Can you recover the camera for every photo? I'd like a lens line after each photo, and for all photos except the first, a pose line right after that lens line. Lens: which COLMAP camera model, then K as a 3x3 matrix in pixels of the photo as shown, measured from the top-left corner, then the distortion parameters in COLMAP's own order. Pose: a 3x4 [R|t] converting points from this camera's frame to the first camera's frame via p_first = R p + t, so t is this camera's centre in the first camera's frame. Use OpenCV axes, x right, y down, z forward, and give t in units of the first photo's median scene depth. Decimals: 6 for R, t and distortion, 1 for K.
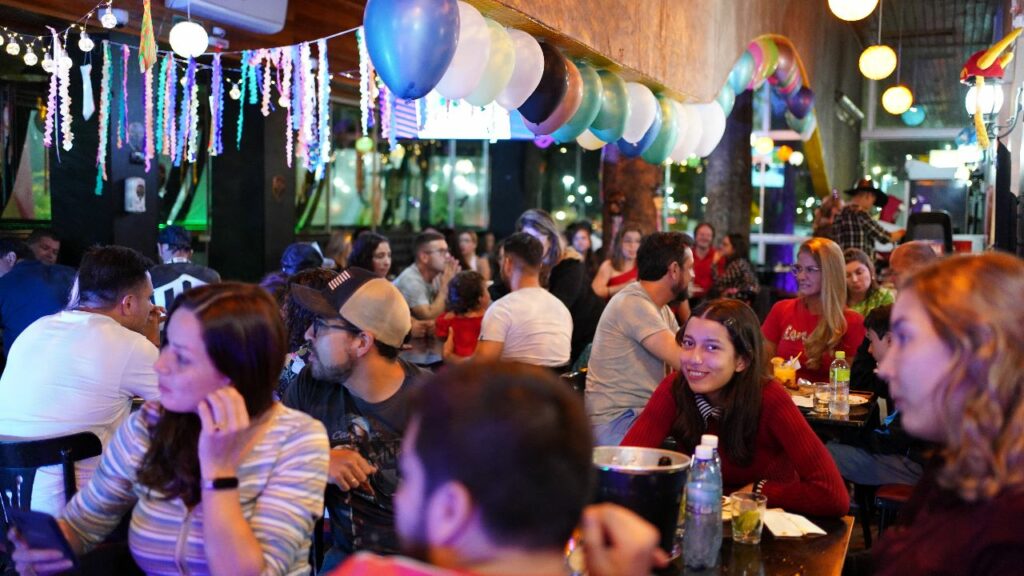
lens RADIAL K [[1013.4, 0, 512.0], [0, 1013.4, 288.0], [0, 0, 1]] dist [0.011559, 0.029917]
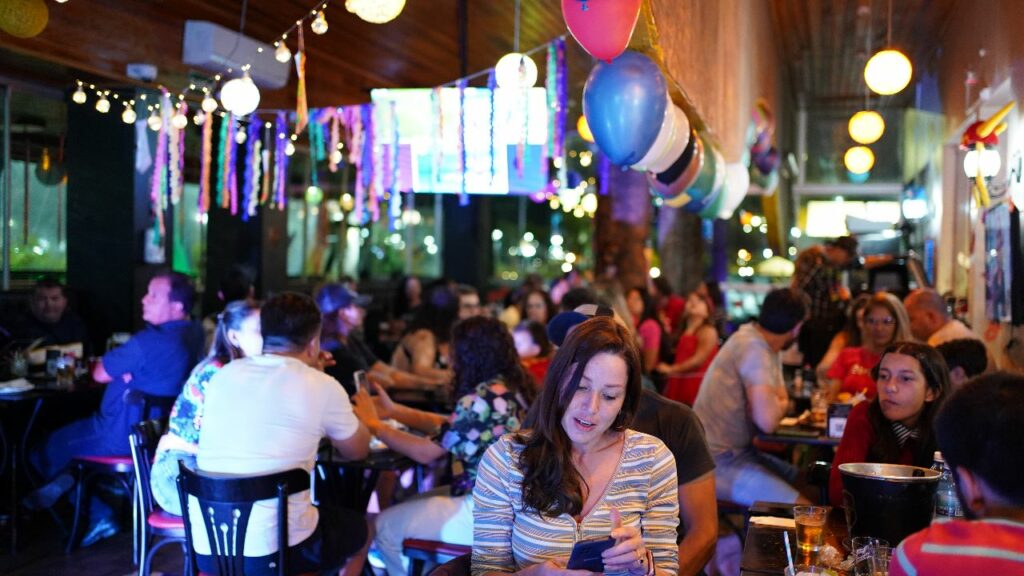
lens RADIAL K [[1013.4, 0, 512.0], [0, 1013.4, 288.0], [0, 0, 1]] dist [0.011559, 0.029917]
pose [[0.994206, -0.002608, 0.107462, -0.189638], [0.007883, 0.998783, -0.048690, 0.003556], [-0.107204, 0.049255, 0.993016, -0.060353]]
